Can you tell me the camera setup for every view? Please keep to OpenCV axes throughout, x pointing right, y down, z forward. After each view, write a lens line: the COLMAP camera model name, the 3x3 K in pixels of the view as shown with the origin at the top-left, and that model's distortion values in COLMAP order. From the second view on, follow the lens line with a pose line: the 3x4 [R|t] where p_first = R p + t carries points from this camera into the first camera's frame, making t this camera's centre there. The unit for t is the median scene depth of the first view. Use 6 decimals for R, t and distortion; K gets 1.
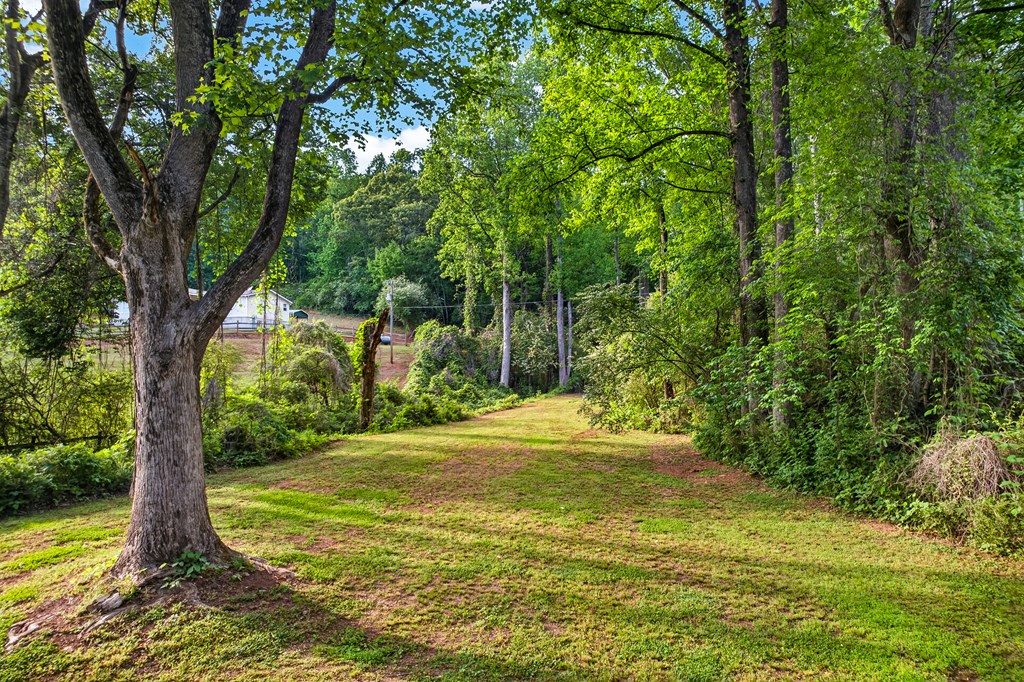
lens RADIAL K [[662.0, 0, 512.0], [0, 662.0, 341.0], [0, 0, 1]] dist [-0.079403, 0.077982]
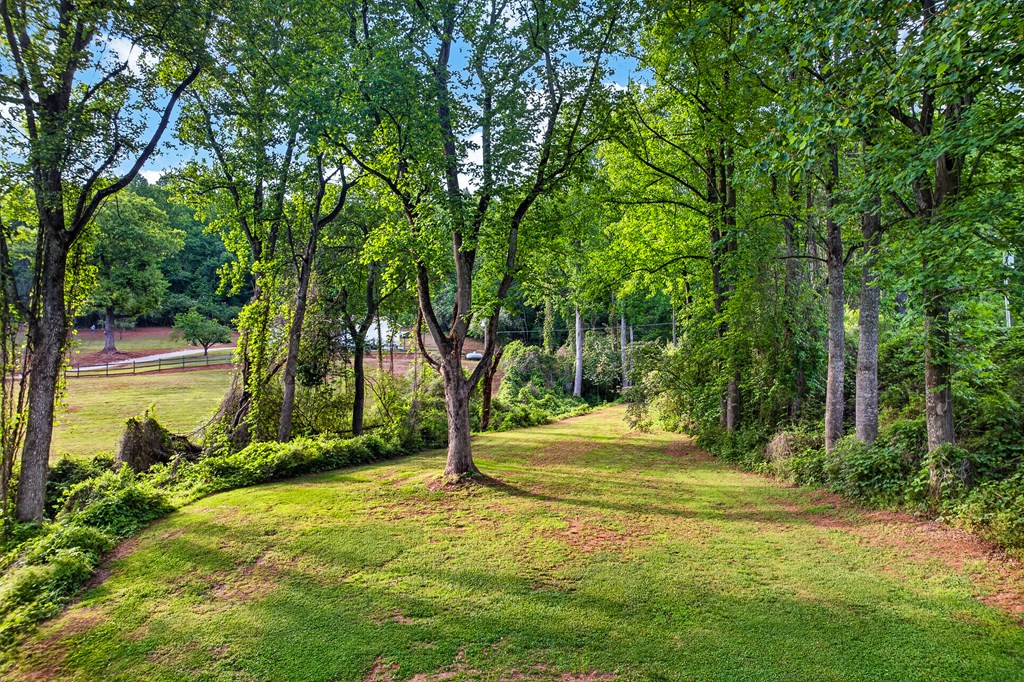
lens RADIAL K [[662.0, 0, 512.0], [0, 662.0, 341.0], [0, 0, 1]] dist [-0.079403, 0.077982]
pose [[0.994161, -0.003675, -0.107840, 0.000846], [0.003252, 0.999986, -0.004099, -0.033272], [0.107854, 0.003725, 0.994160, -0.268367]]
